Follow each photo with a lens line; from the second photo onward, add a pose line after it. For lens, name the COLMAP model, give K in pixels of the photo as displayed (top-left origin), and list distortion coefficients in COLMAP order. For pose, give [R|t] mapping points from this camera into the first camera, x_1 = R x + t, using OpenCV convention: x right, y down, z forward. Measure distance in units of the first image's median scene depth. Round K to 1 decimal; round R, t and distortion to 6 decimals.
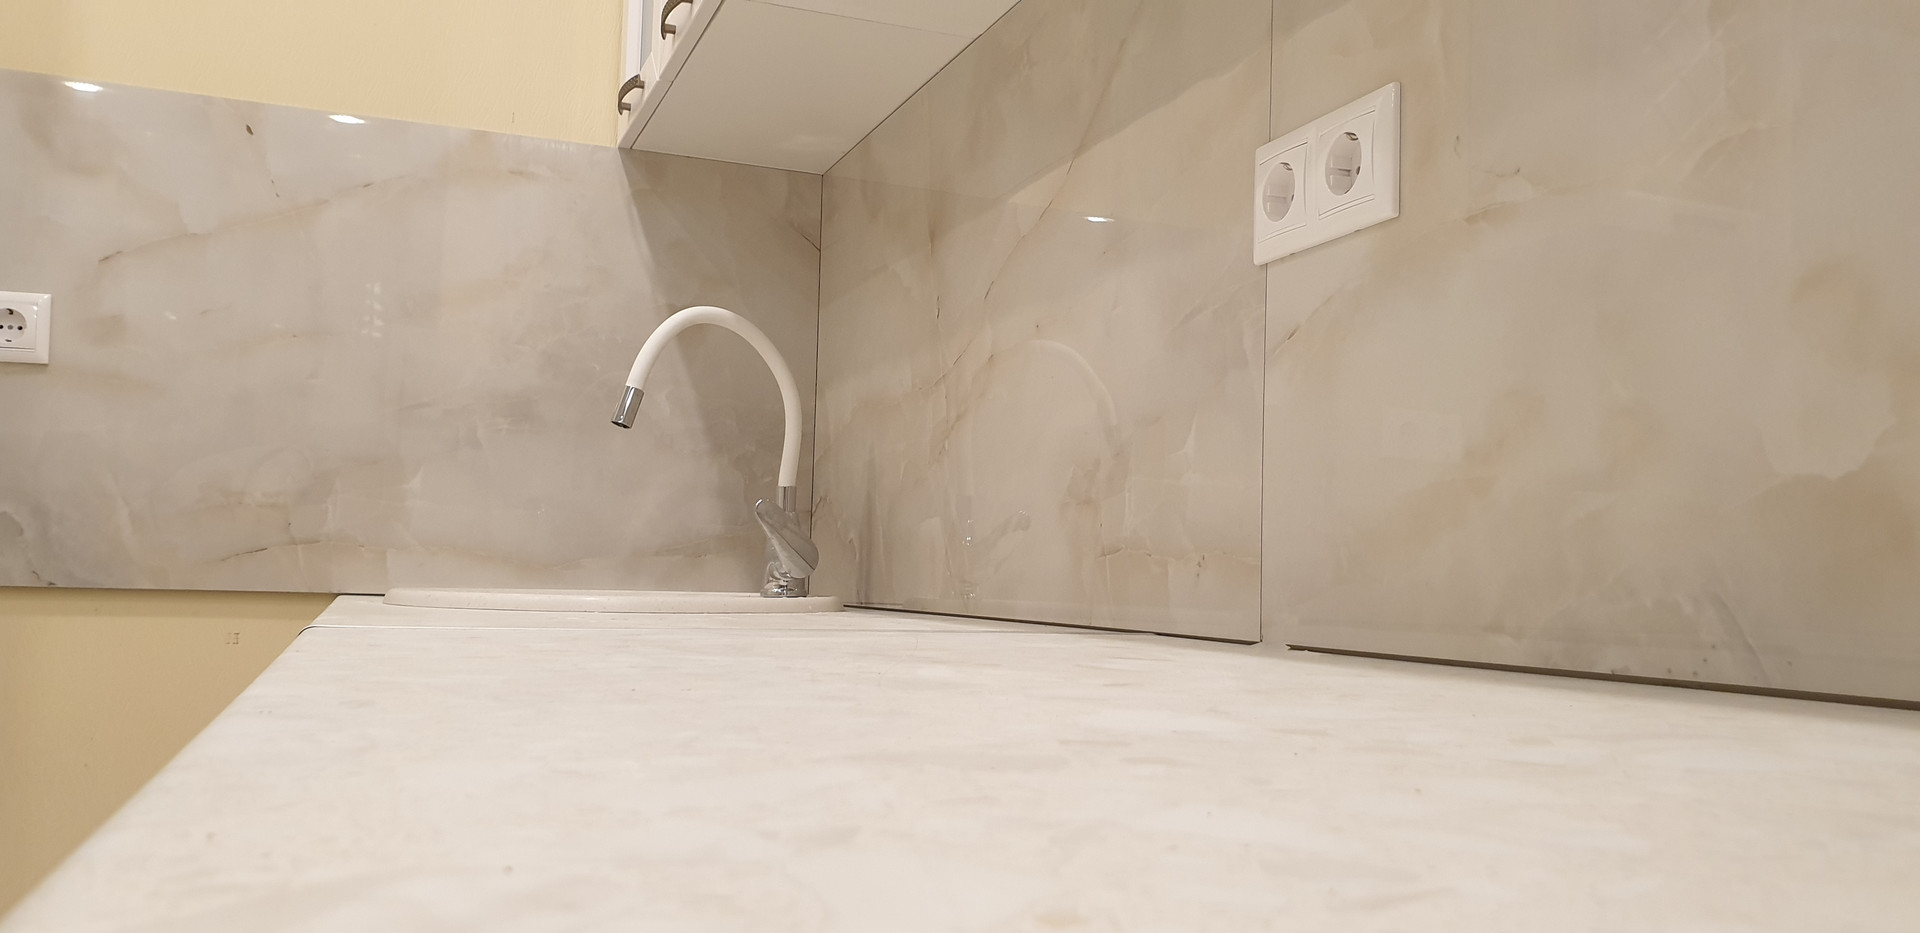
lens RADIAL K [[1498.8, 0, 1025.4], [0, 1498.8, 463.2], [0, 0, 1]] dist [-0.036510, 0.006154]
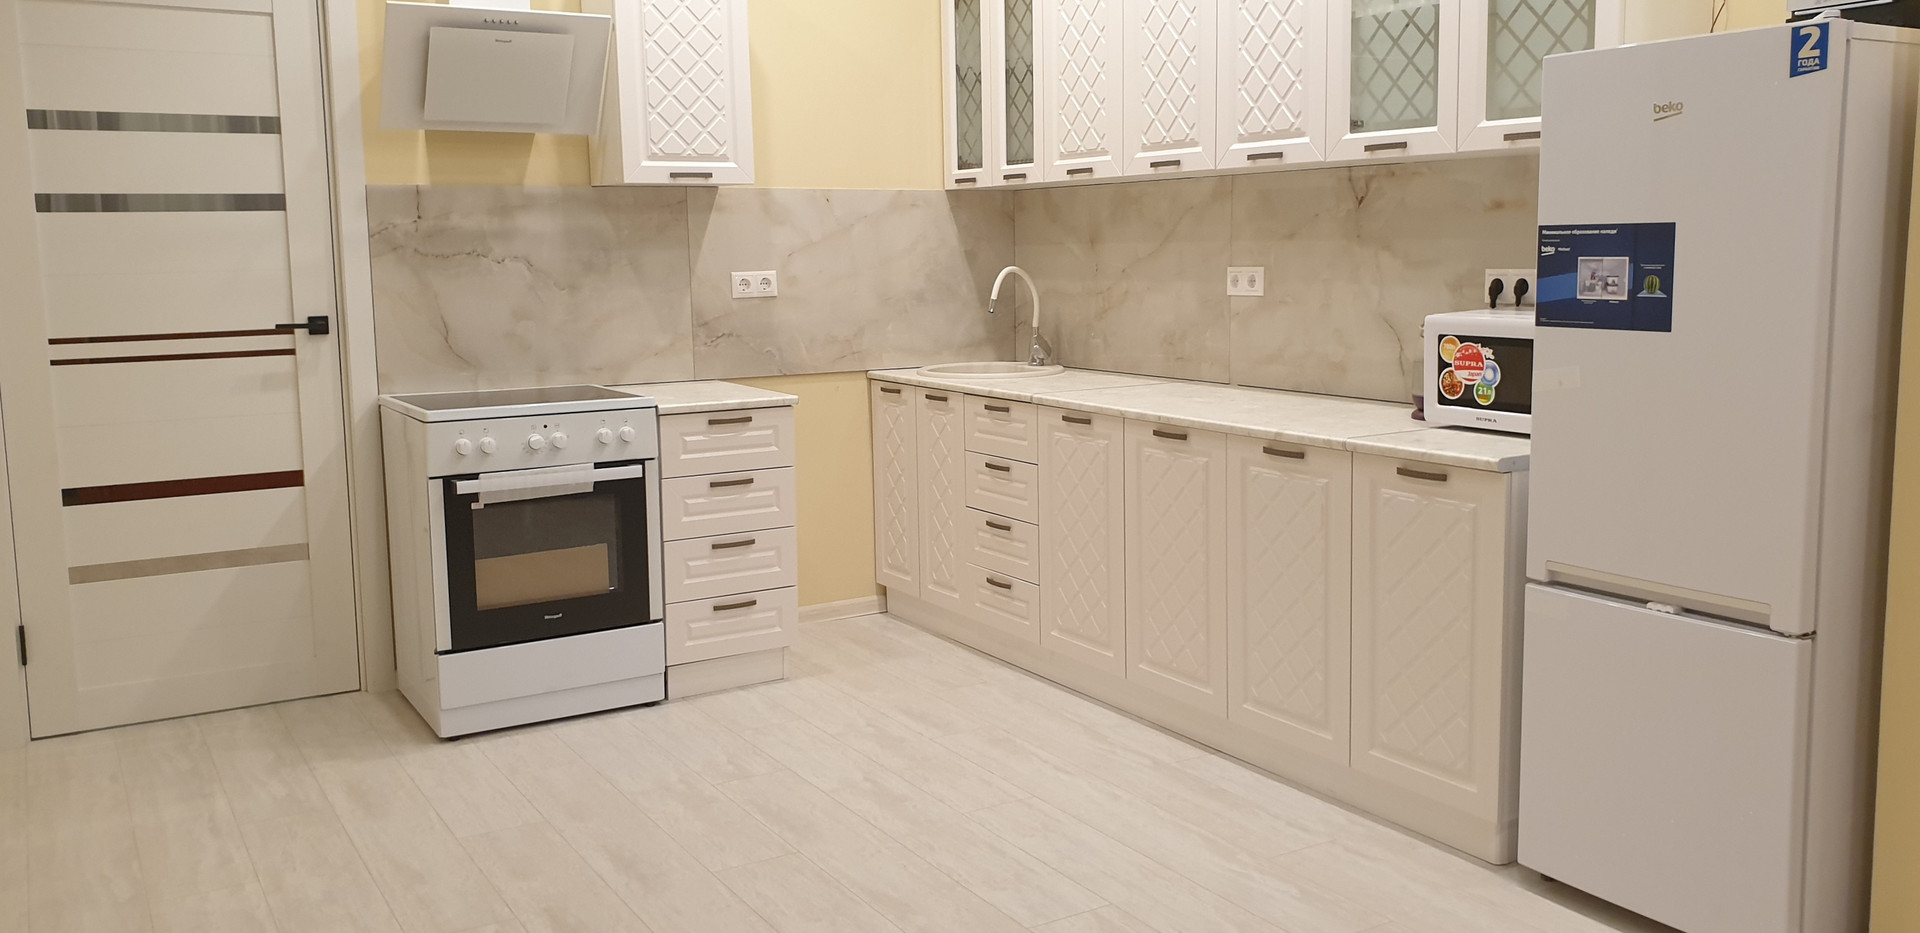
lens RADIAL K [[1498.8, 0, 1025.4], [0, 1498.8, 463.2], [0, 0, 1]] dist [-0.036510, 0.006154]
pose [[0.985193, -0.059240, 0.160886, -0.661905], [0.022550, 0.975029, 0.220931, -0.365541], [-0.169957, -0.214032, 0.961928, -1.820836]]
